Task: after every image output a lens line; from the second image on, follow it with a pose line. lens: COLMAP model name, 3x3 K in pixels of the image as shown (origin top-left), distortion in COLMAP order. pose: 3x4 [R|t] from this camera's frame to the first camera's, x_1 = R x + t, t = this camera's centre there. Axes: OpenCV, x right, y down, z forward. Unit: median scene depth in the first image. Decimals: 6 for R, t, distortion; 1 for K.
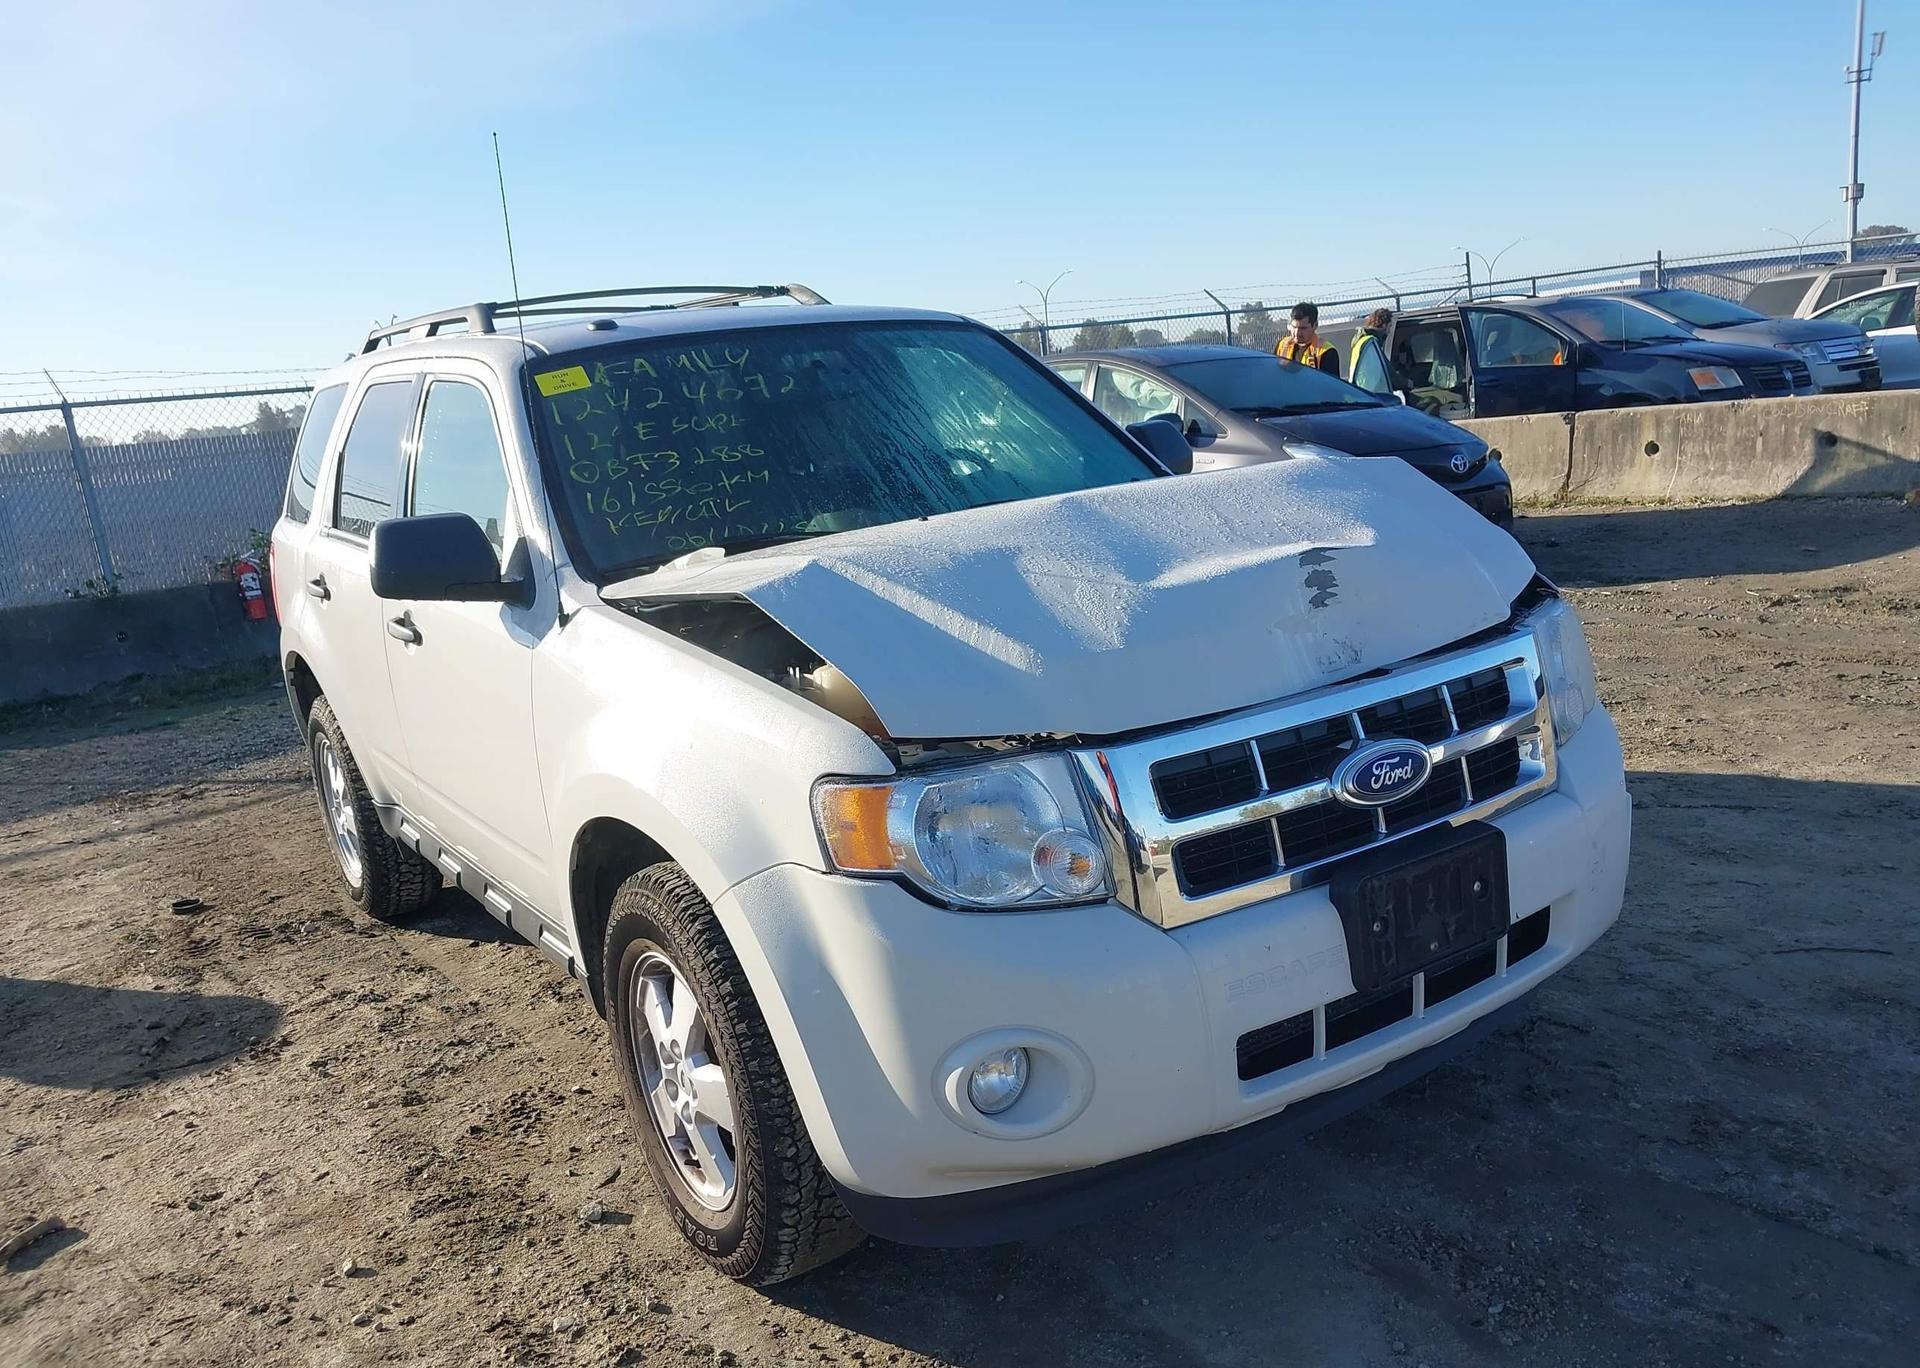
lens RADIAL K [[1530.7, 0, 914.9], [0, 1530.7, 664.5], [0, 0, 1]] dist [0.050375, -0.055137]
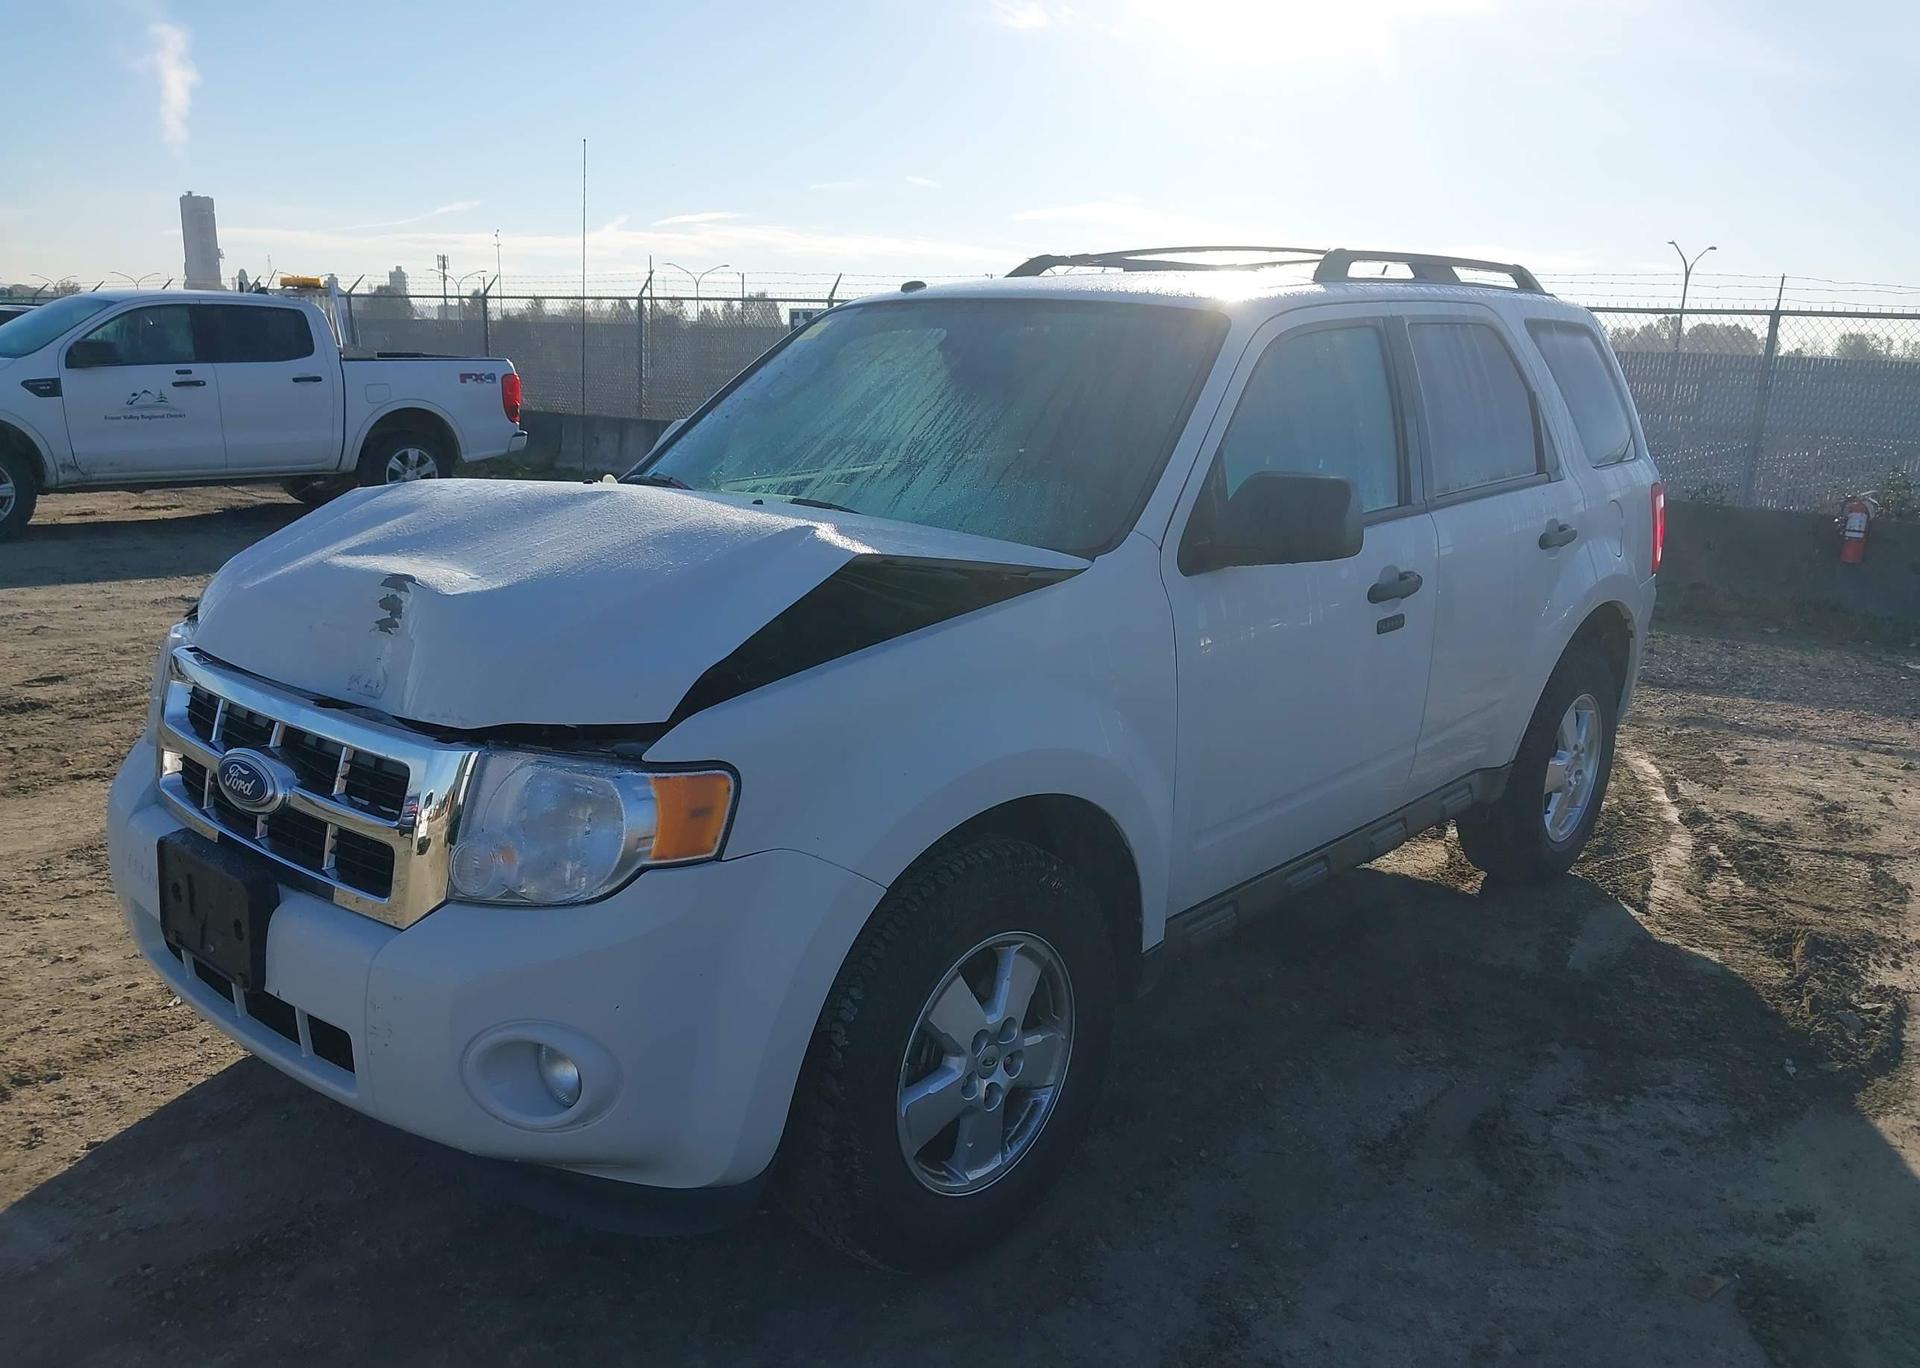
lens RADIAL K [[1530.7, 0, 967.6], [0, 1530.7, 685.8], [0, 0, 1]] dist [0.050375, -0.055137]
pose [[0.272609, 0.316242, -0.908667, 1.091612], [-0.233839, 0.937896, 0.256261, -0.295851], [0.933276, 0.142622, 0.329629, 0.883102]]
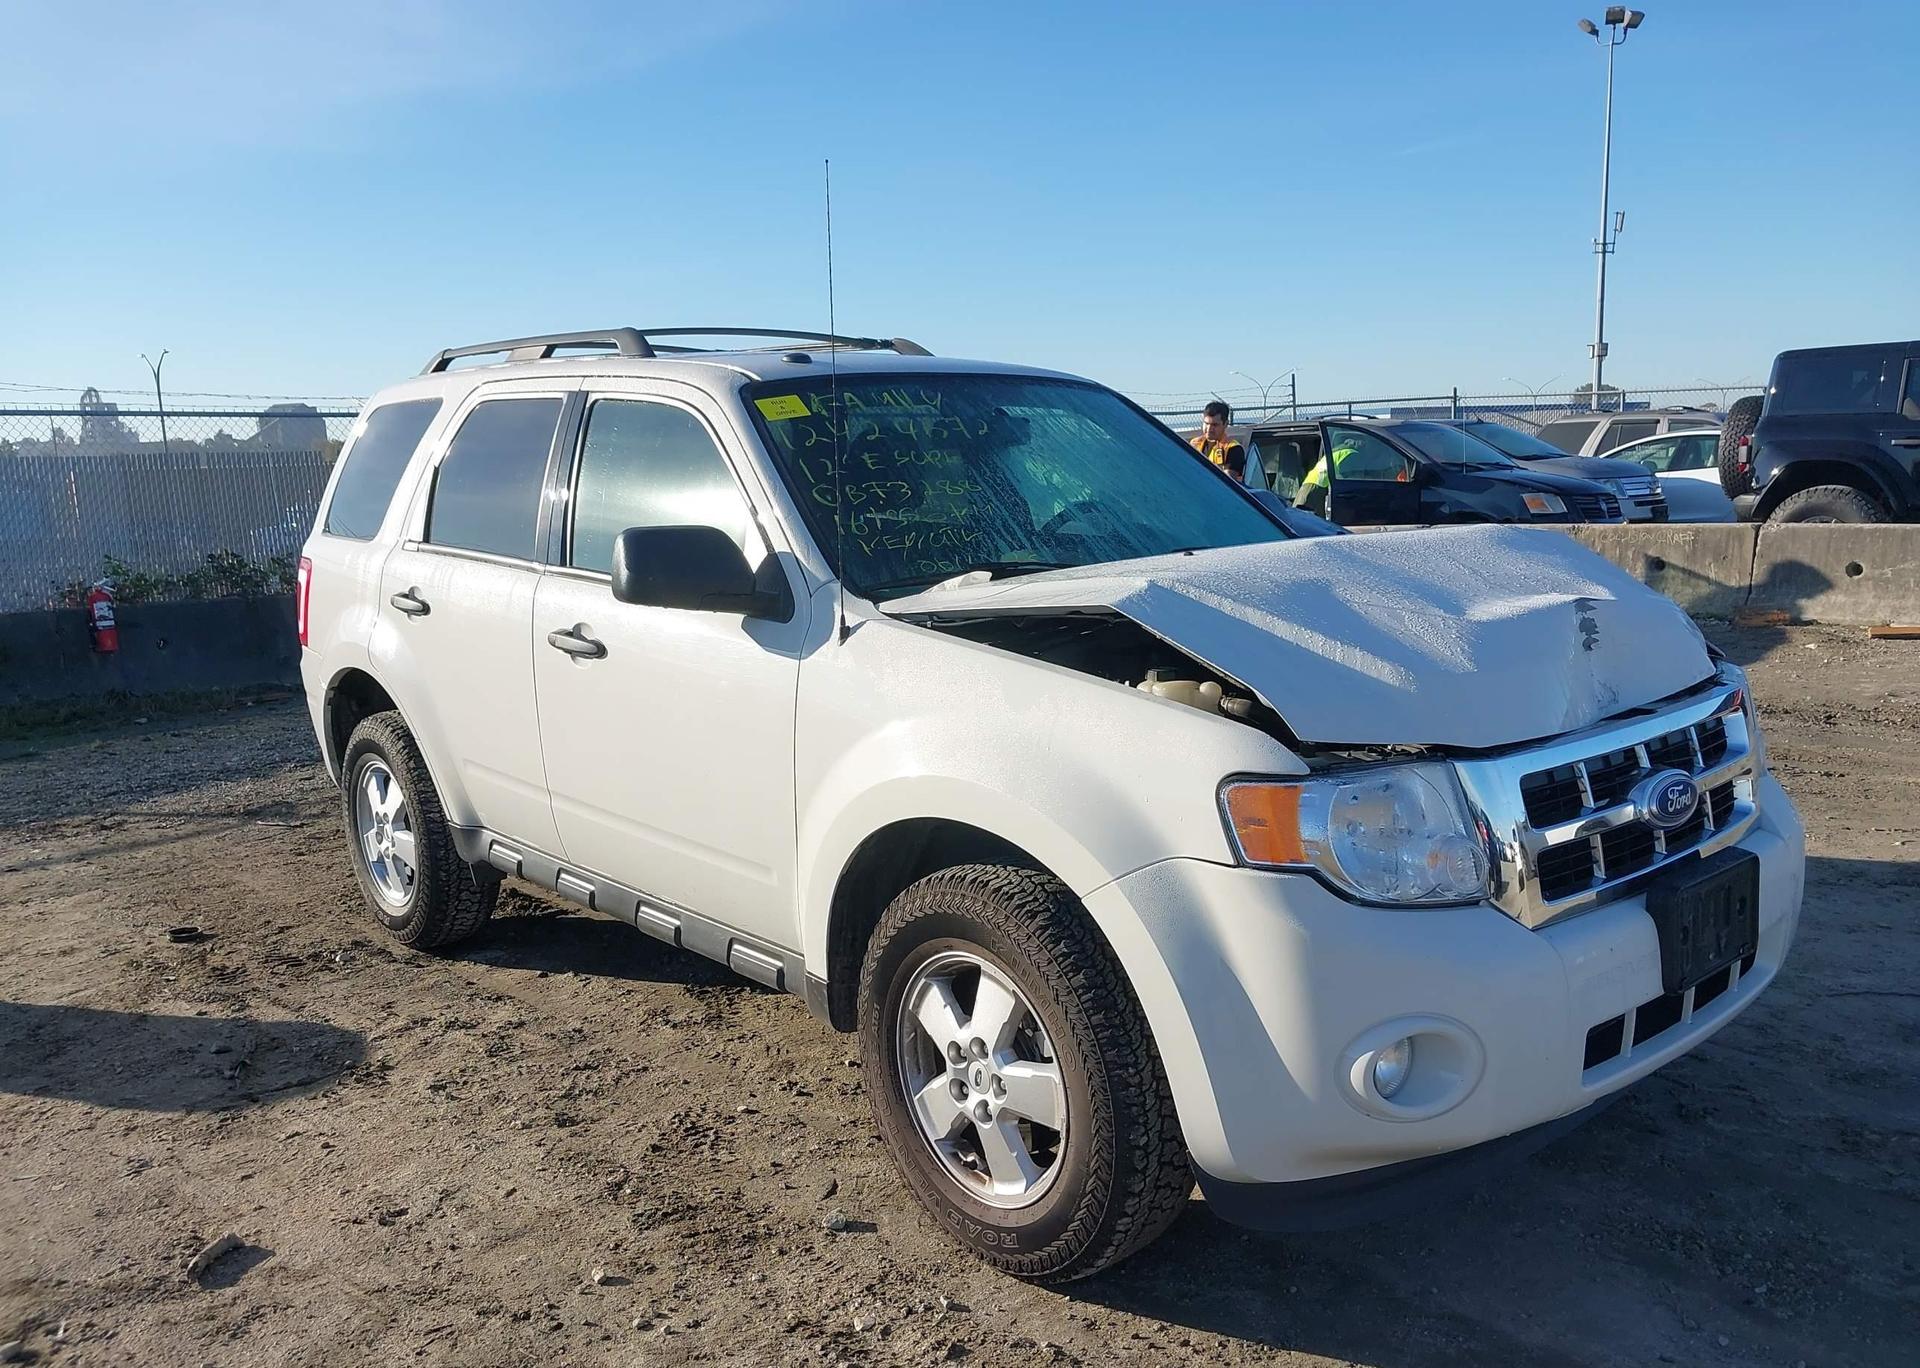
lens RADIAL K [[1530.7, 0, 938.8], [0, 1530.7, 644.4], [0, 0, 1]] dist [0.050375, -0.055137]
pose [[0.987187, 0.054153, 0.150094, -0.315512], [-0.043965, 0.996551, -0.070382, 0.049142], [-0.153388, 0.062881, 0.986163, -0.023466]]
